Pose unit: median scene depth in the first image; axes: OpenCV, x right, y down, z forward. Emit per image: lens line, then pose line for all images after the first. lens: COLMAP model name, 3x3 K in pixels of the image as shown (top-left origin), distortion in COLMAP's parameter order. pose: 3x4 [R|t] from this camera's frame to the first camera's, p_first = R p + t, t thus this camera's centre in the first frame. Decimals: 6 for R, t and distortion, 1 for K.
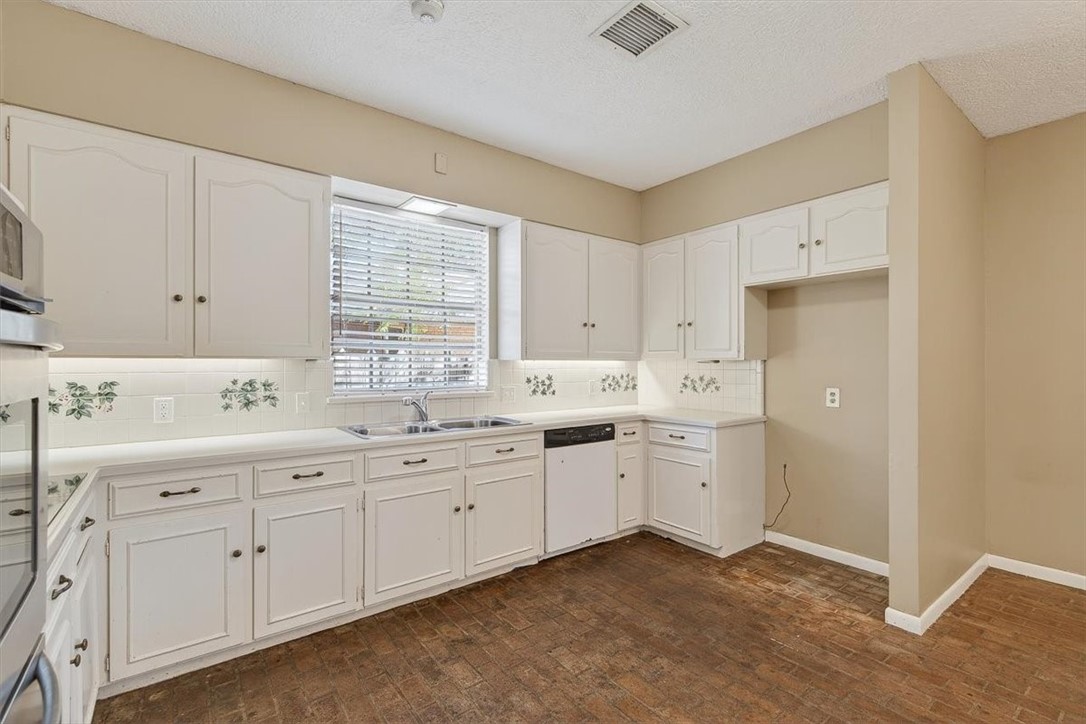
lens RADIAL K [[491.3, 0, 543.9], [0, 491.3, 367.4], [0, 0, 1]] dist [0.003206, -0.000219]
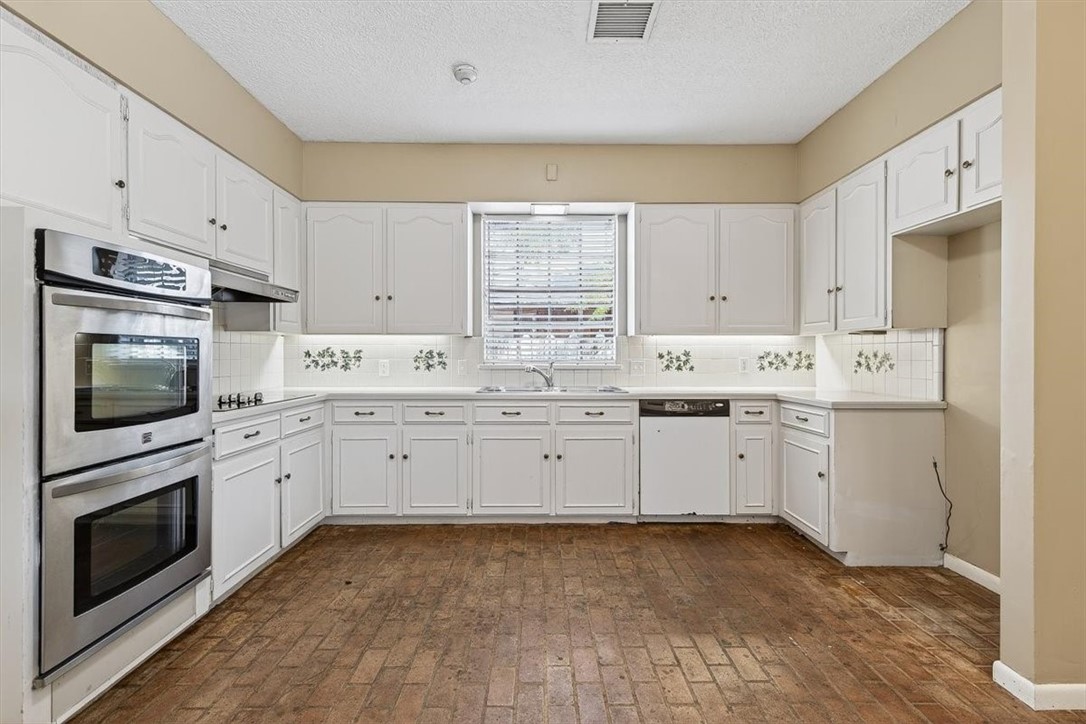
lens RADIAL K [[492.9, 0, 537.5], [0, 492.9, 361.3], [0, 0, 1]] dist [0.001877, -0.000626]
pose [[0.794773, 0.008730, -0.606844, 0.454097], [-0.005584, 0.999959, 0.007072, 0.037237], [0.606881, -0.002232, 0.794789, 0.015142]]
